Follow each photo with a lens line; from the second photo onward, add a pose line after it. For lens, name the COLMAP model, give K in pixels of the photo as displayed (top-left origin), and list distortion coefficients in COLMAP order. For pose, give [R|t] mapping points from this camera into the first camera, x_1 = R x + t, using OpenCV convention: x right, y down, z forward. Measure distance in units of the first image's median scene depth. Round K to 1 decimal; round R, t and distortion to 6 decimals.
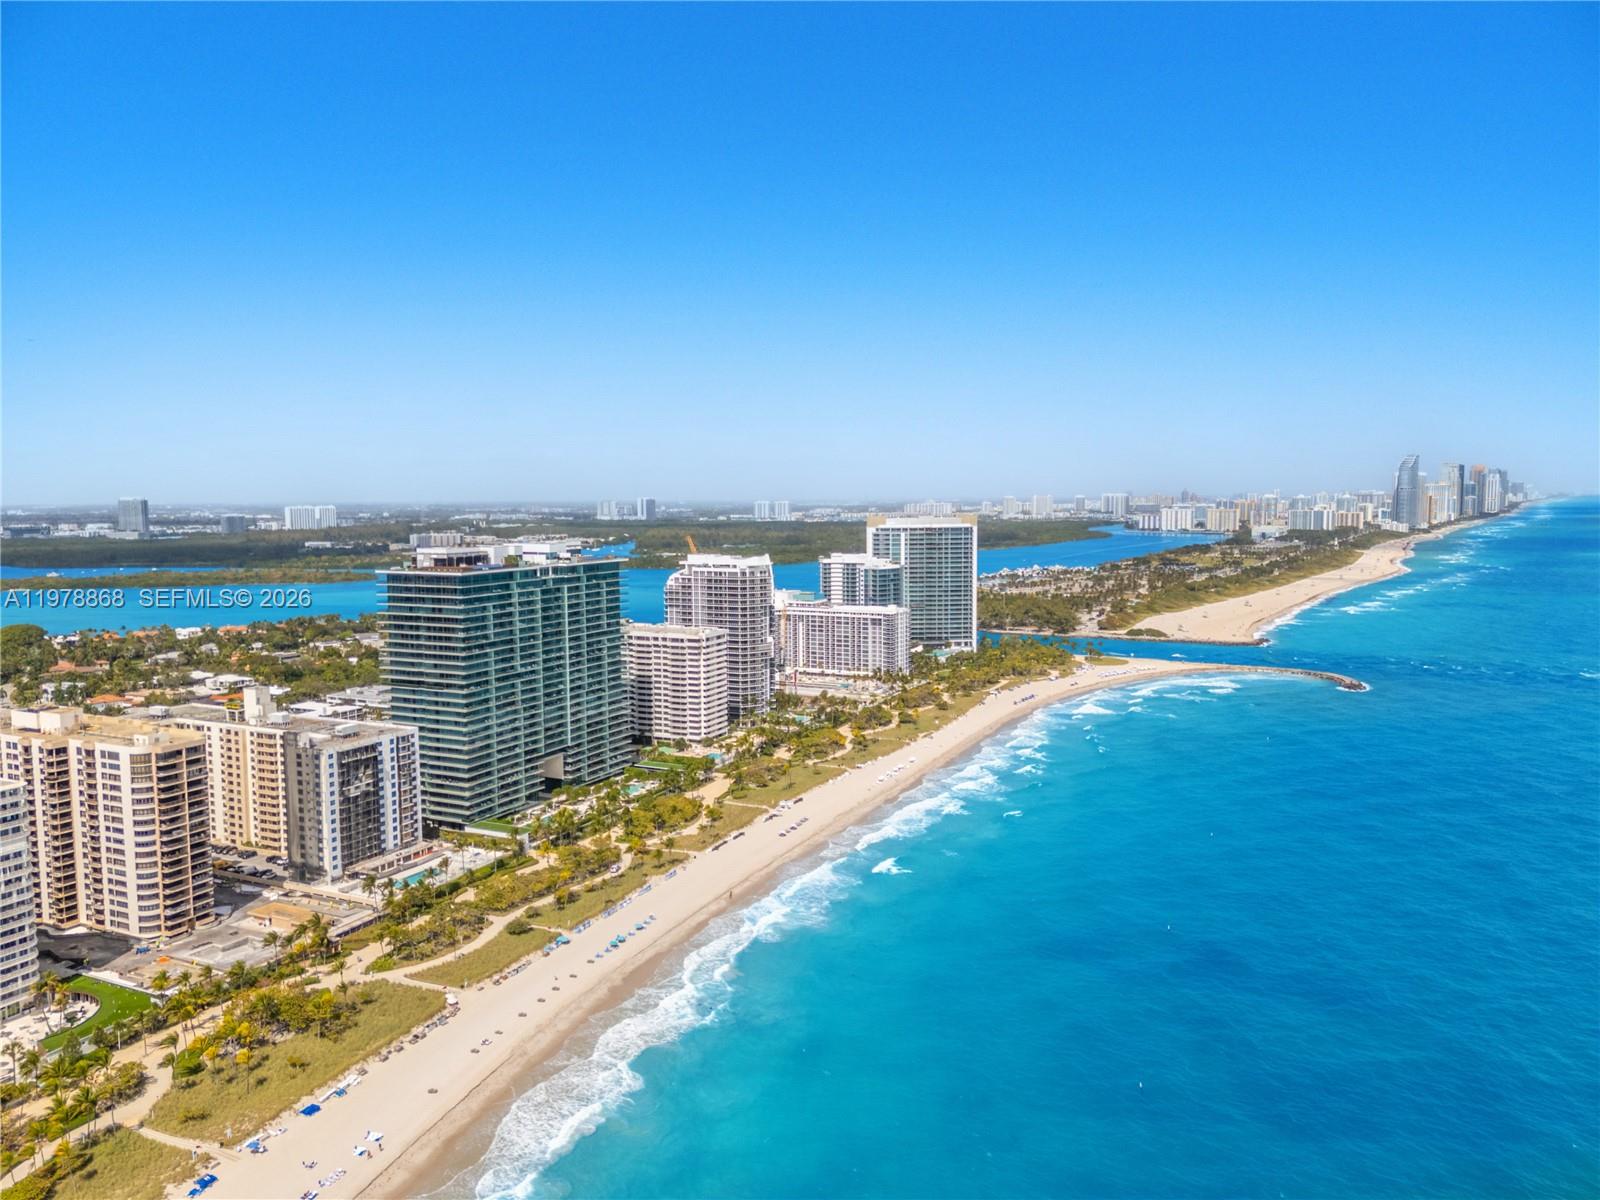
lens RADIAL K [[1167.1, 0, 800.0], [0, 1167.1, 600.0], [0, 0, 1]] dist [0.115798, -0.135158]
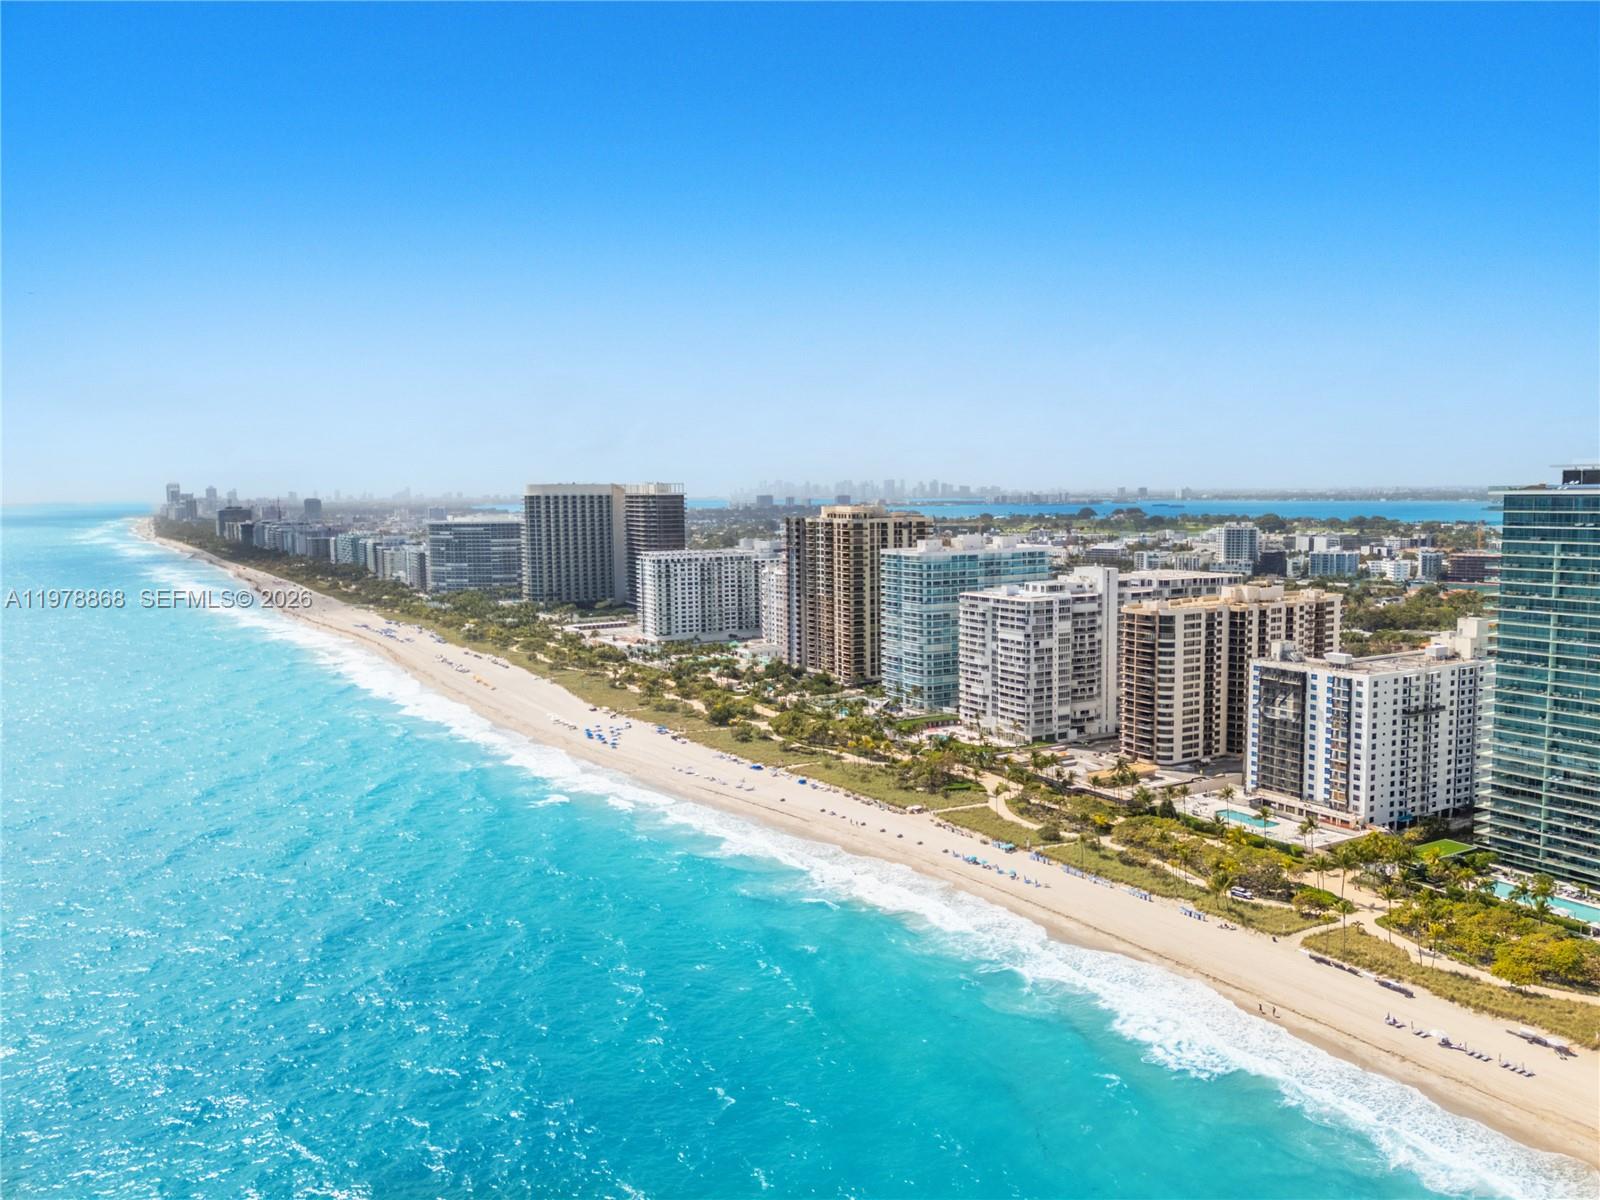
lens RADIAL K [[1170.9, 0, 779.0], [0, 1170.9, 605.7], [0, 0, 1]] dist [0.006553, -0.000954]
pose [[-0.553967, 0.098129, -0.826735, 0.579954], [-0.057965, 0.986074, 0.155881, -0.043402], [0.830518, 0.134275, -0.540564, 1.125906]]
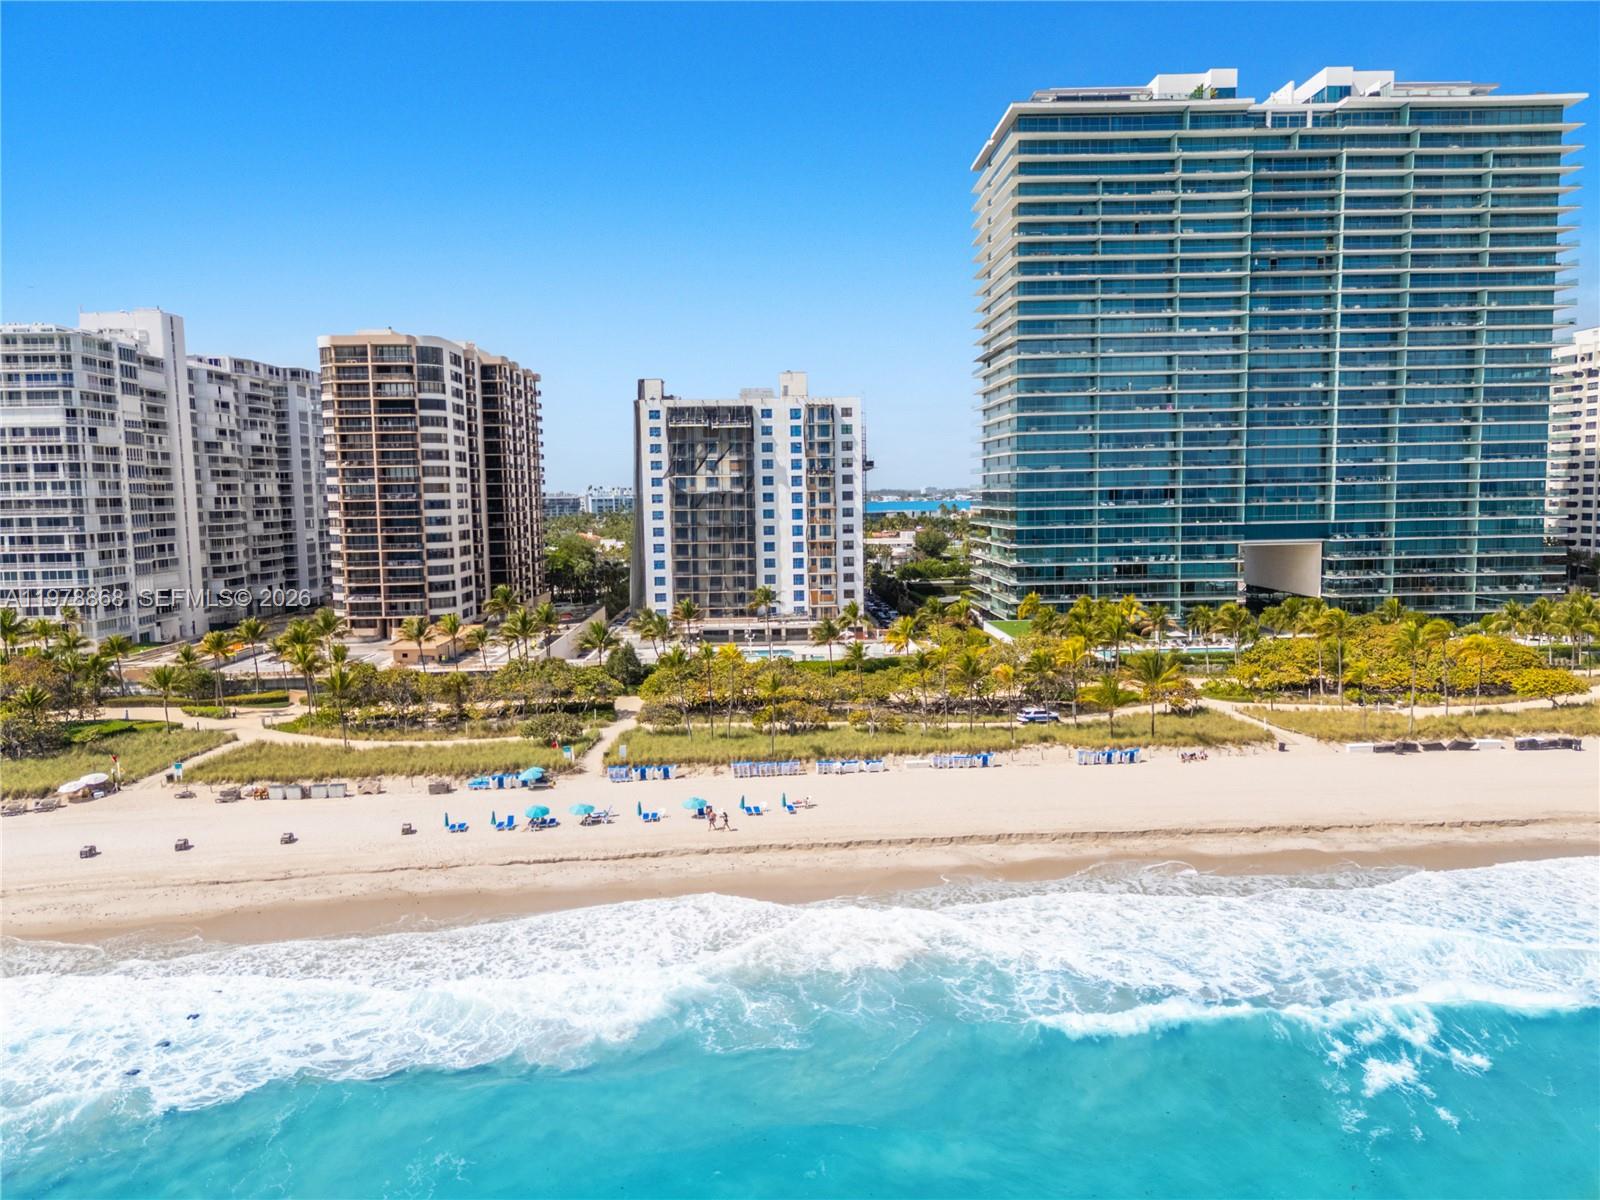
lens RADIAL K [[1164.0, 0, 800.0], [0, 1164.0, 600.0], [0, 0, 1]] dist [0.099170, -0.136333]
pose [[0.485882, 0.081668, -0.870201, 0.123536], [-0.065875, 0.996215, 0.056712, 0.174443], [0.871538, 0.029769, 0.489423, 0.749001]]
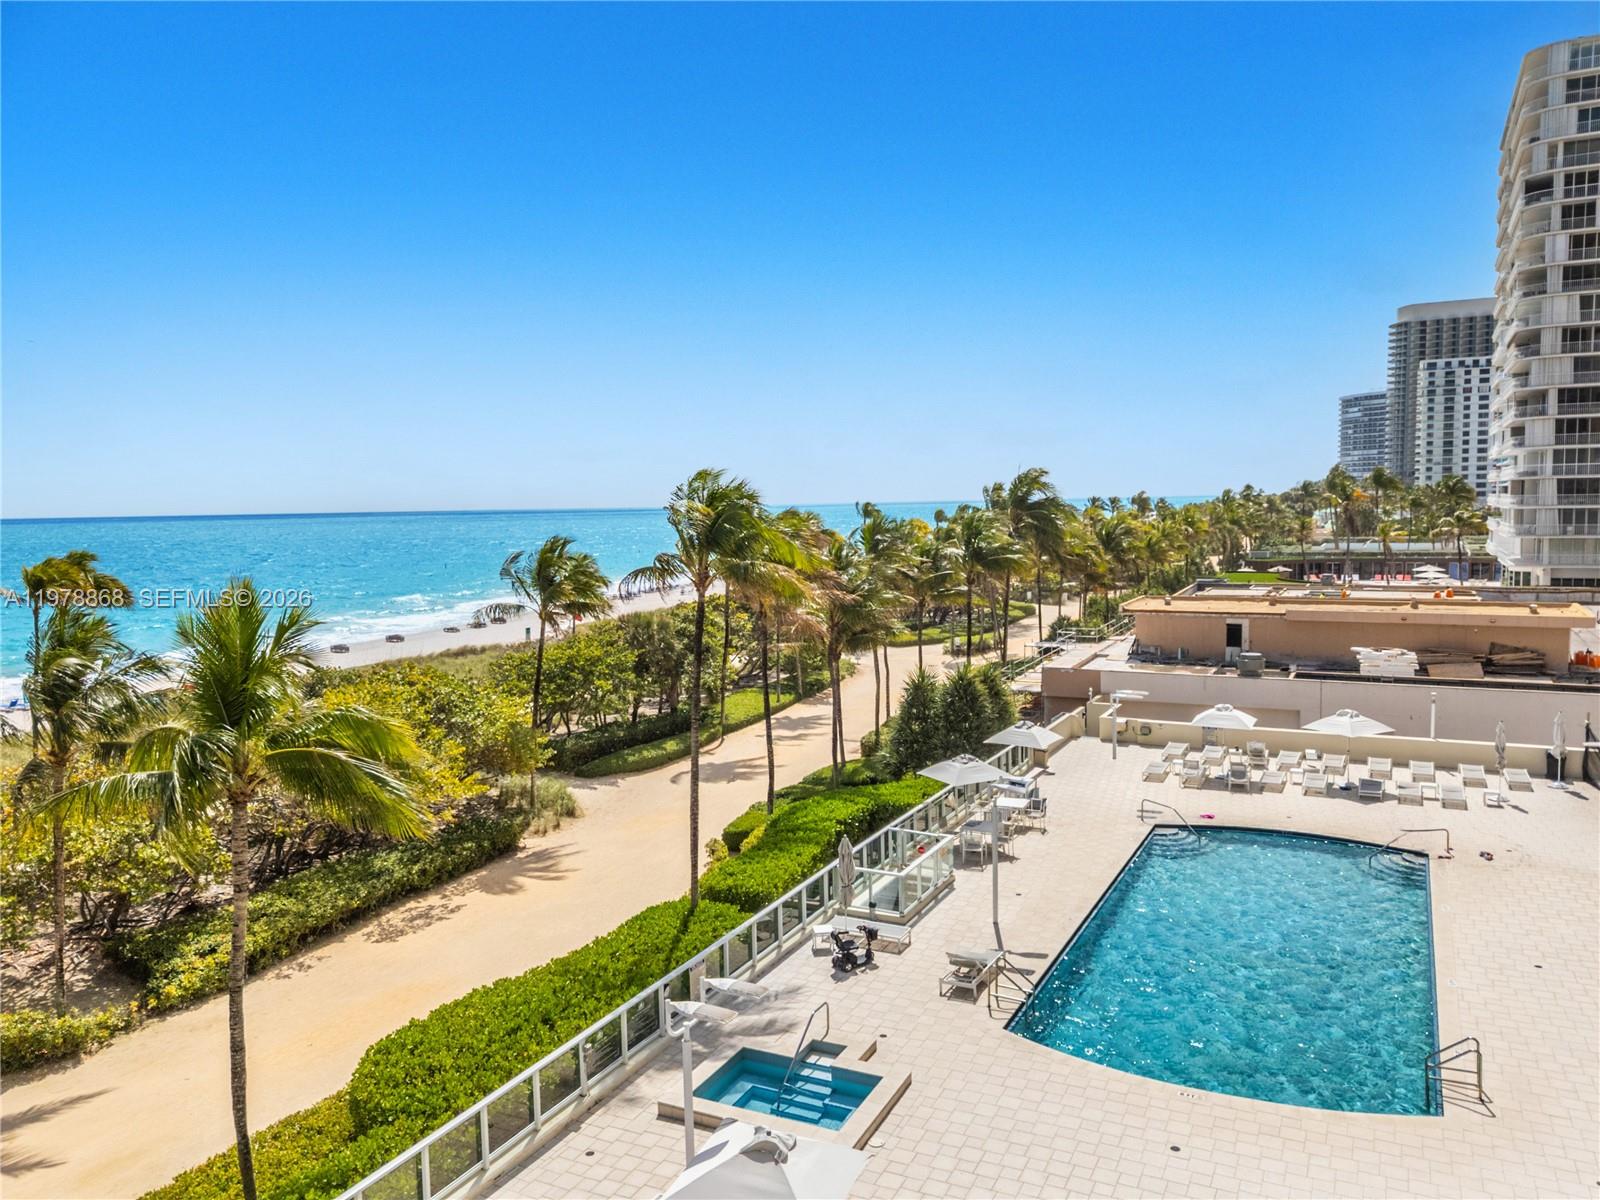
lens RADIAL K [[1170.9, 0, 779.0], [0, 1170.9, 605.7], [0, 0, 1]] dist [0.006553, -0.000954]
pose [[-0.999160, 0.021795, 0.034694, -0.285101], [0.027605, 0.983832, 0.176953, 0.190739], [-0.030277, 0.177762, -0.983608, 1.039206]]
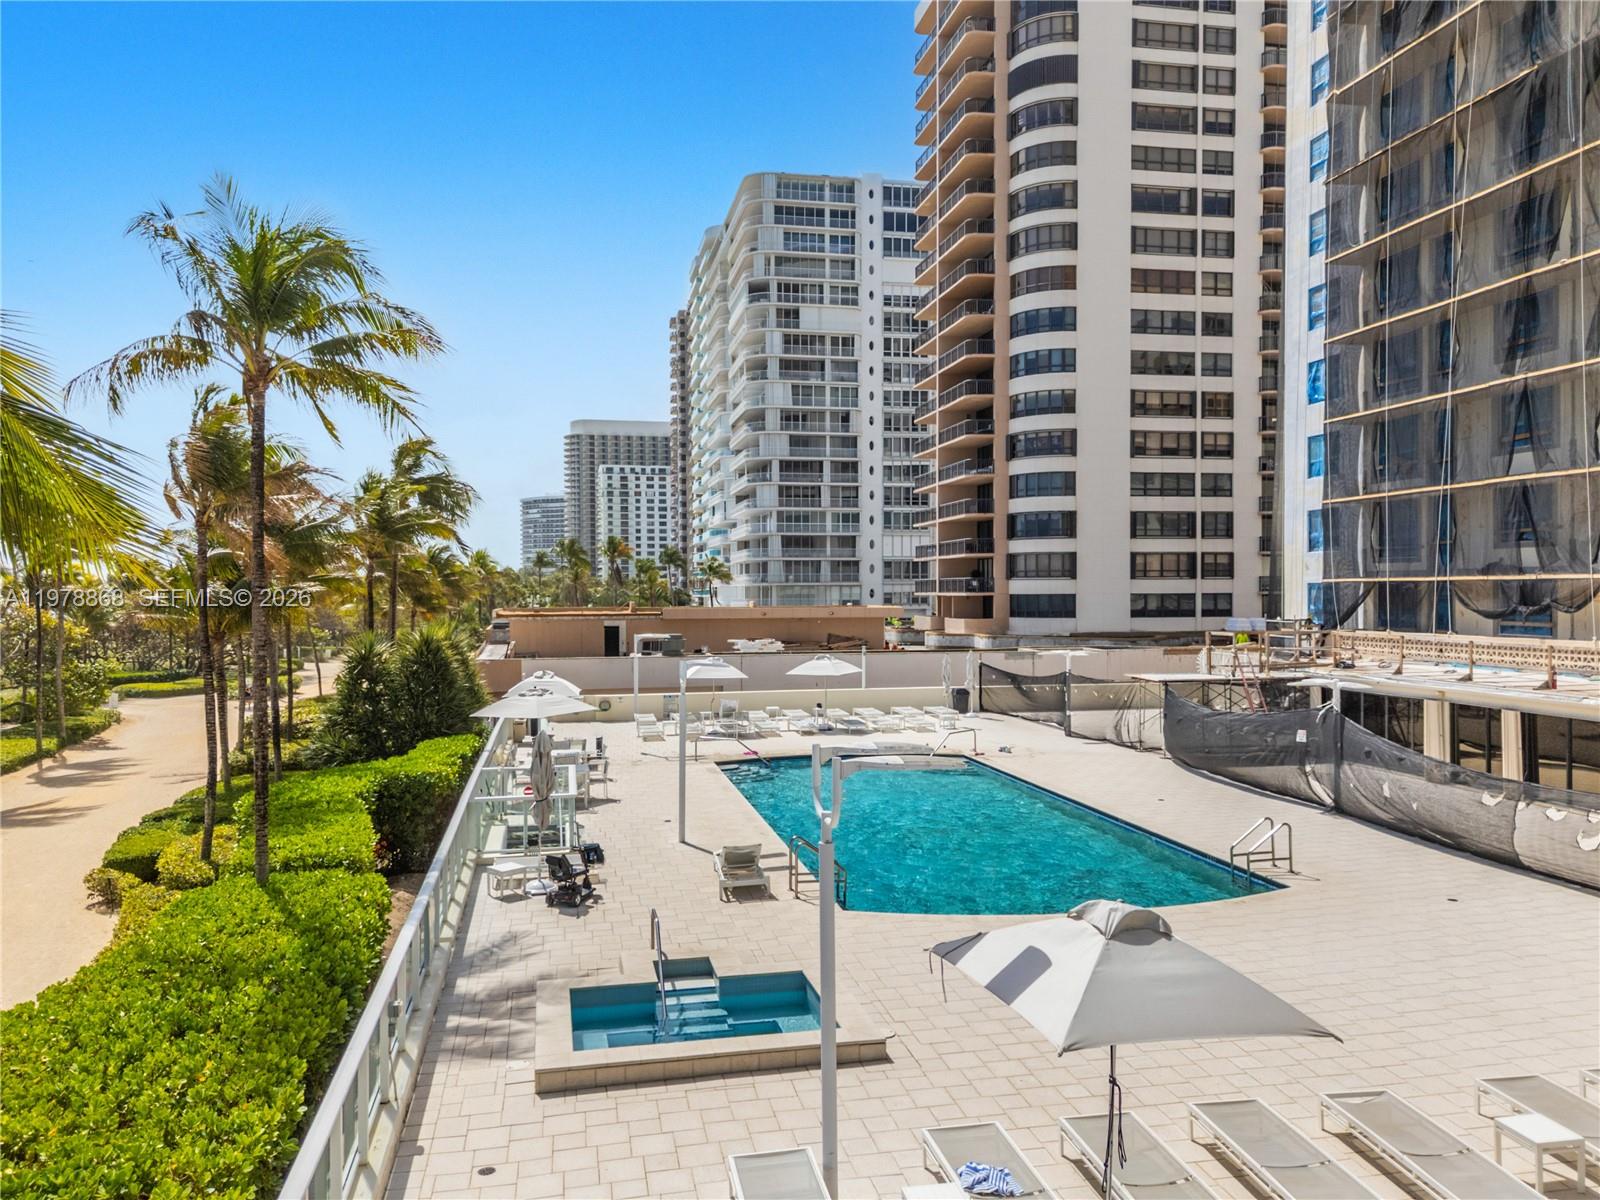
lens RADIAL K [[1167.1, 0, 800.0], [0, 1167.1, 600.0], [0, 0, 1]] dist [0.115798, -0.135158]
pose [[-0.791067, 0.011455, -0.611623, -0.262118], [-0.047049, 0.995724, 0.079501, 0.208425], [0.609918, 0.091667, -0.787145, 1.016591]]
